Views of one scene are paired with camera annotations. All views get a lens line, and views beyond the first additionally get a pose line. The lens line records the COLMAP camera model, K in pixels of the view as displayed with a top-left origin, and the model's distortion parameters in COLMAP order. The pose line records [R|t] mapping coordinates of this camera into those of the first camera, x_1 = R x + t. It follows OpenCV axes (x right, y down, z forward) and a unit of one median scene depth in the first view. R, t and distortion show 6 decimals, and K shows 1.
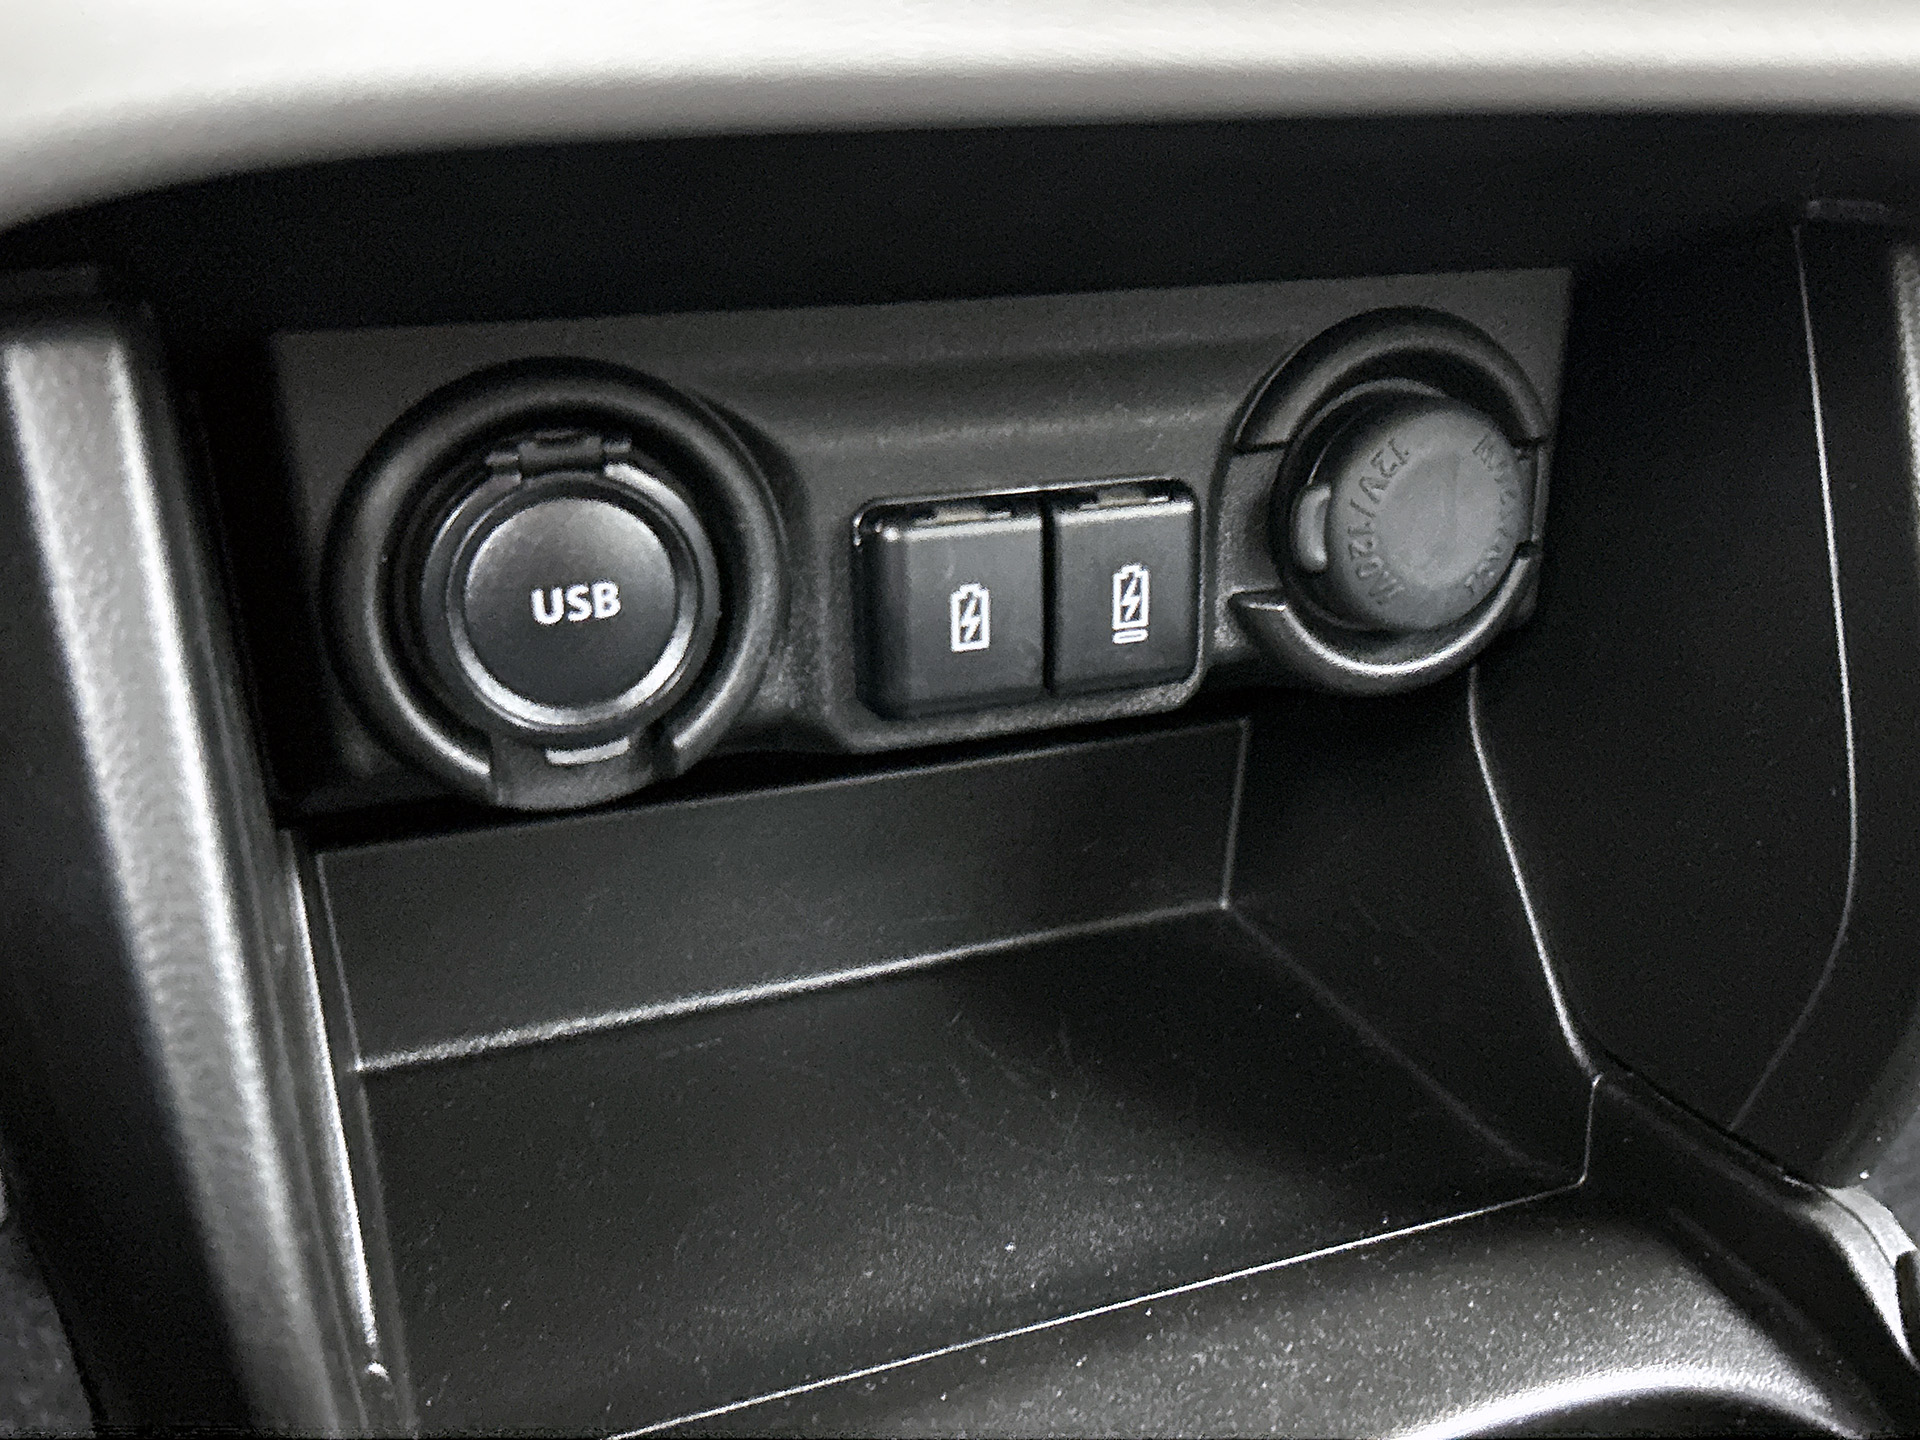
lens RADIAL K [[2008.0, 0, 1021.9], [0, 2008.0, 718.5], [0, 0, 1]] dist [0.216310, -0.710679]
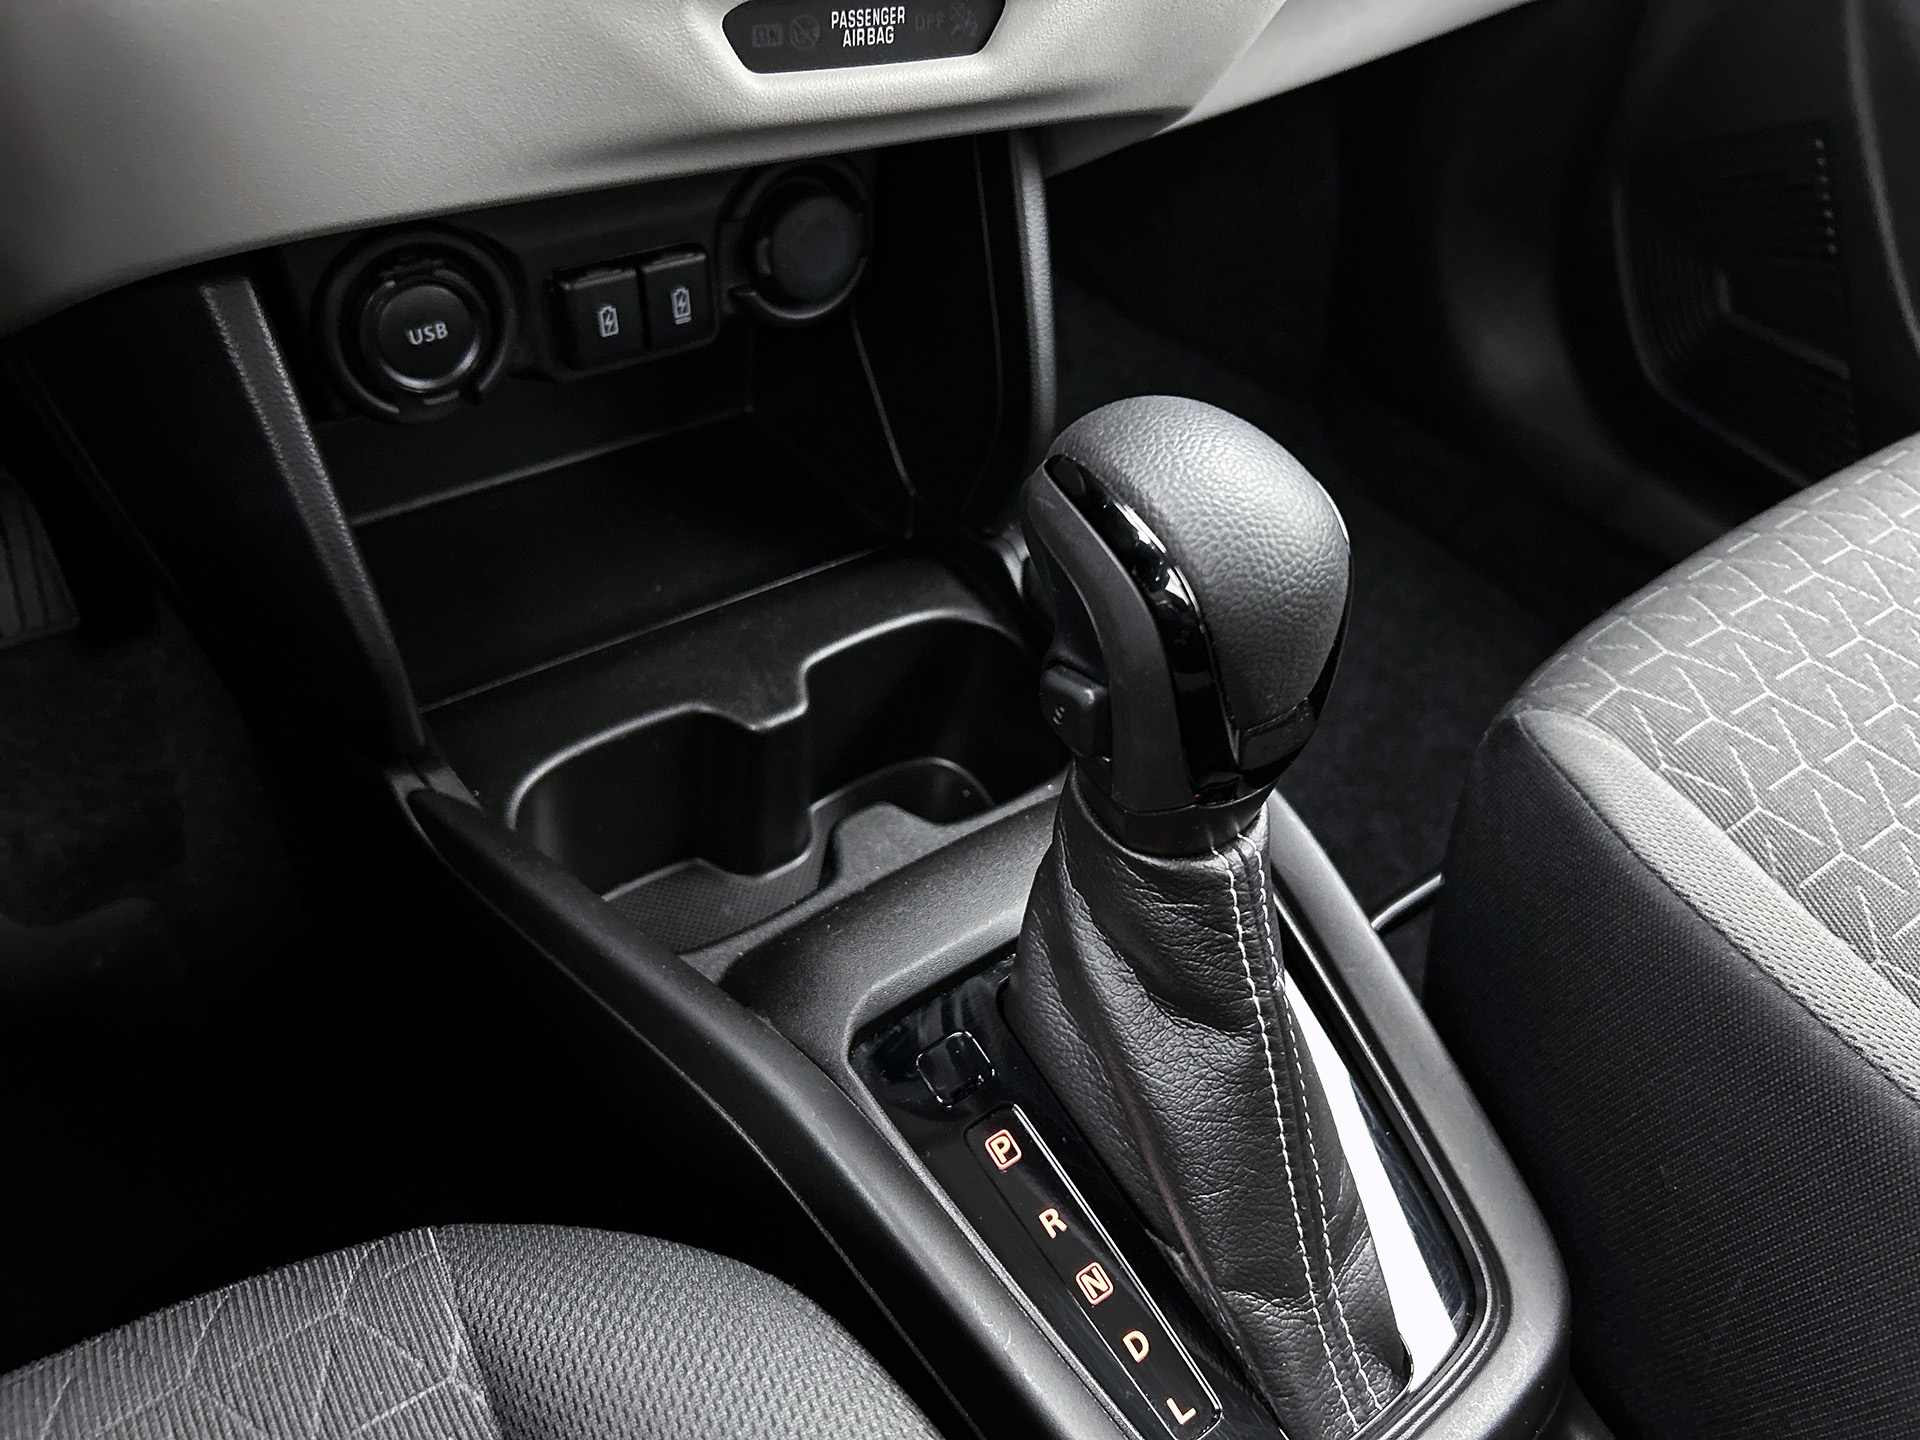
lens RADIAL K [[1493.7, 0, 960.0], [0, 1493.7, 720.0], [0, 0, 1]] dist [0.023010, -0.005790]
pose [[0.975643, -0.114291, 0.187237, -0.007189], [0.037458, 0.927812, 0.371163, -0.236174], [-0.216141, -0.355109, 0.909495, -0.720278]]
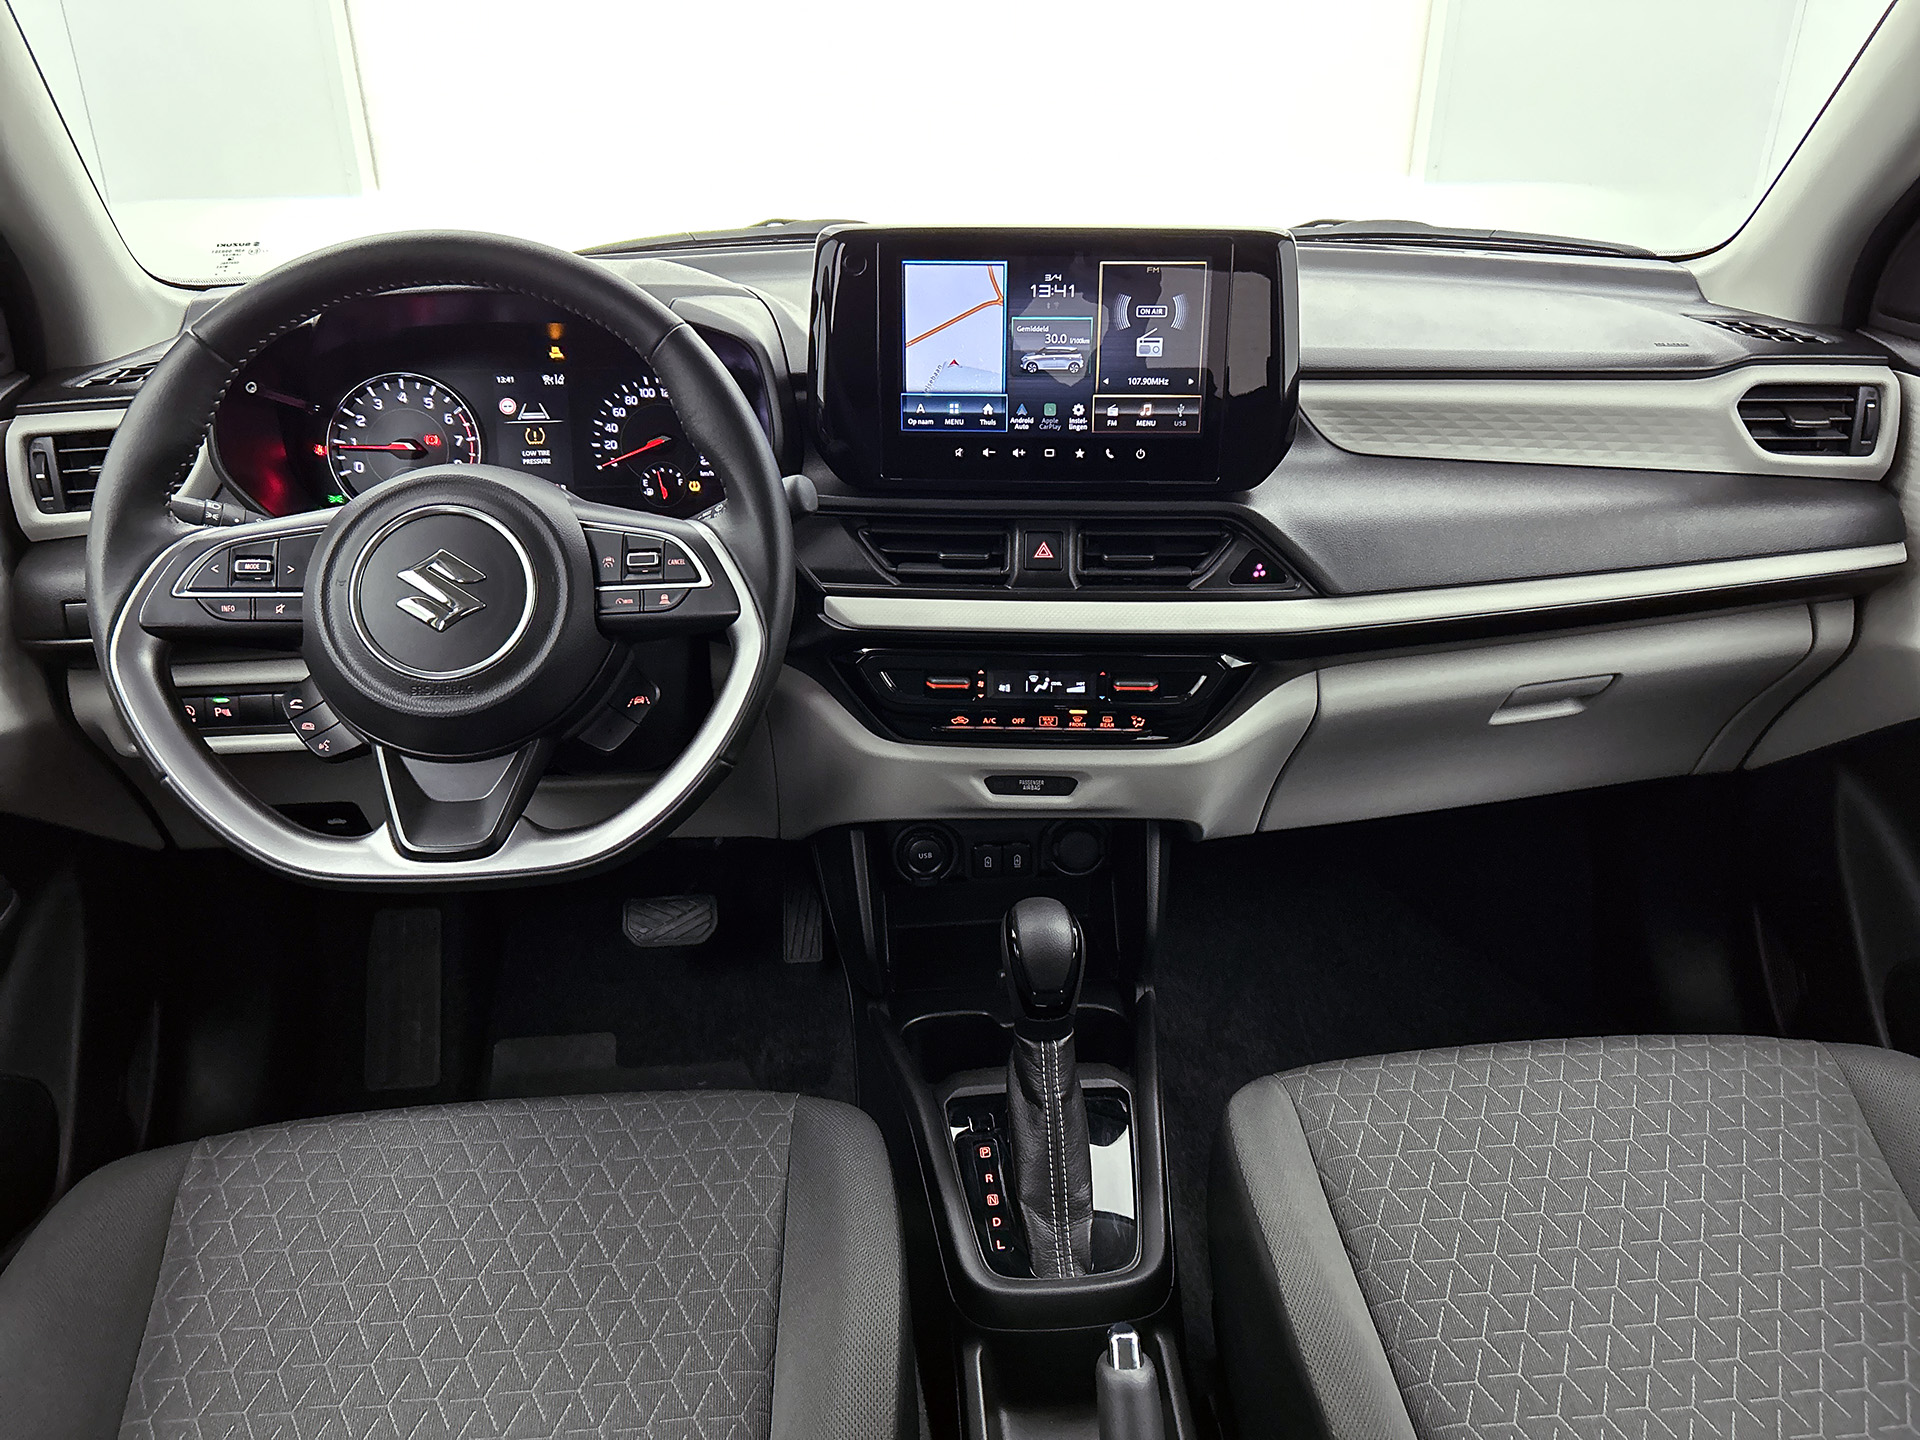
lens RADIAL K [[1493.7, 0, 960.0], [0, 1493.7, 720.0], [0, 0, 1]] dist [0.023010, -0.005790]
pose [[0.949248, 0.072043, -0.306167, 1.228065], [-0.074839, 0.997192, 0.002611, -0.477256], [0.305495, 0.020434, 0.951974, -3.288211]]
